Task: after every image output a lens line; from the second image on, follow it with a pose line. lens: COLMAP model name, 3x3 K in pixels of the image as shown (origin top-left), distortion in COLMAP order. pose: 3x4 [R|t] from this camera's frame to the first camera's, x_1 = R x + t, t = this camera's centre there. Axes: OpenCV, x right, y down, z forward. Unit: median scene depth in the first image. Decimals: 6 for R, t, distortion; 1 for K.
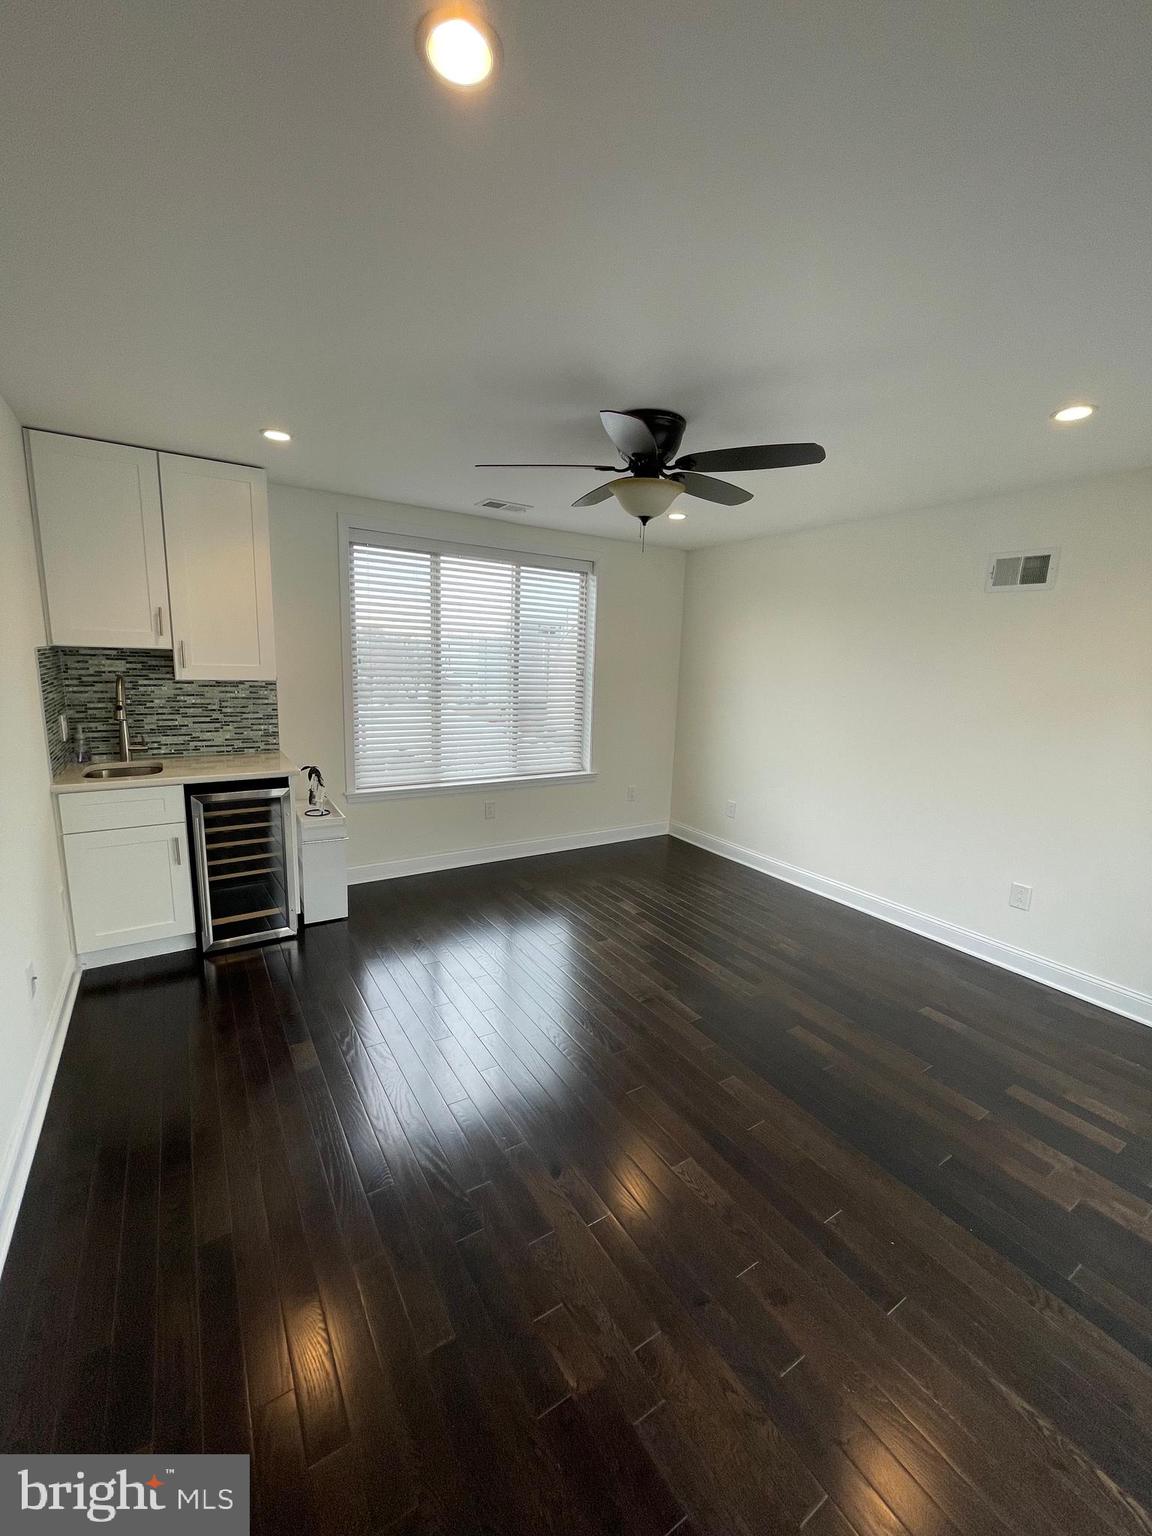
lens RADIAL K [[617.9, 0, 584.3], [0, 617.9, 766.9], [0, 0, 1]] dist [-0.006247, -0.000693]
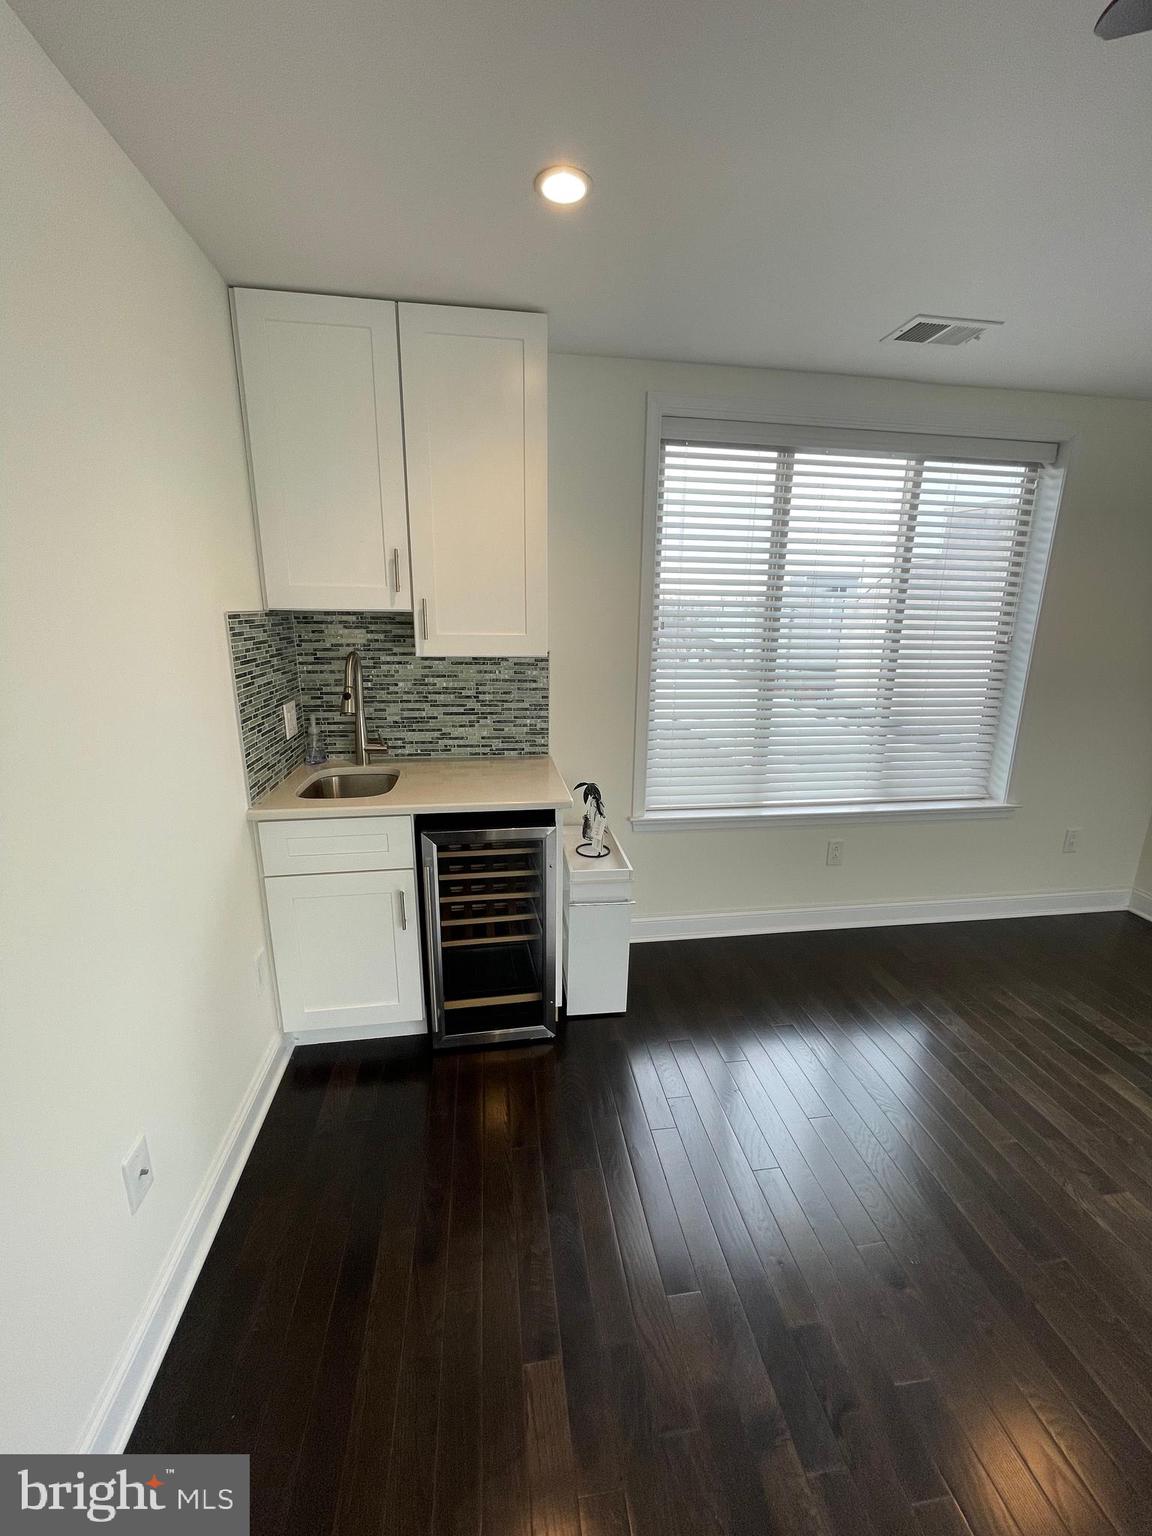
lens RADIAL K [[617.9, 0, 579.4], [0, 617.9, 767.4], [0, 0, 1]] dist [-0.006247, -0.000693]
pose [[0.908612, 0.077472, -0.410392, -0.179902], [-0.053523, 0.996142, 0.069548, -0.066732], [0.414197, -0.041226, 0.909253, 0.391999]]
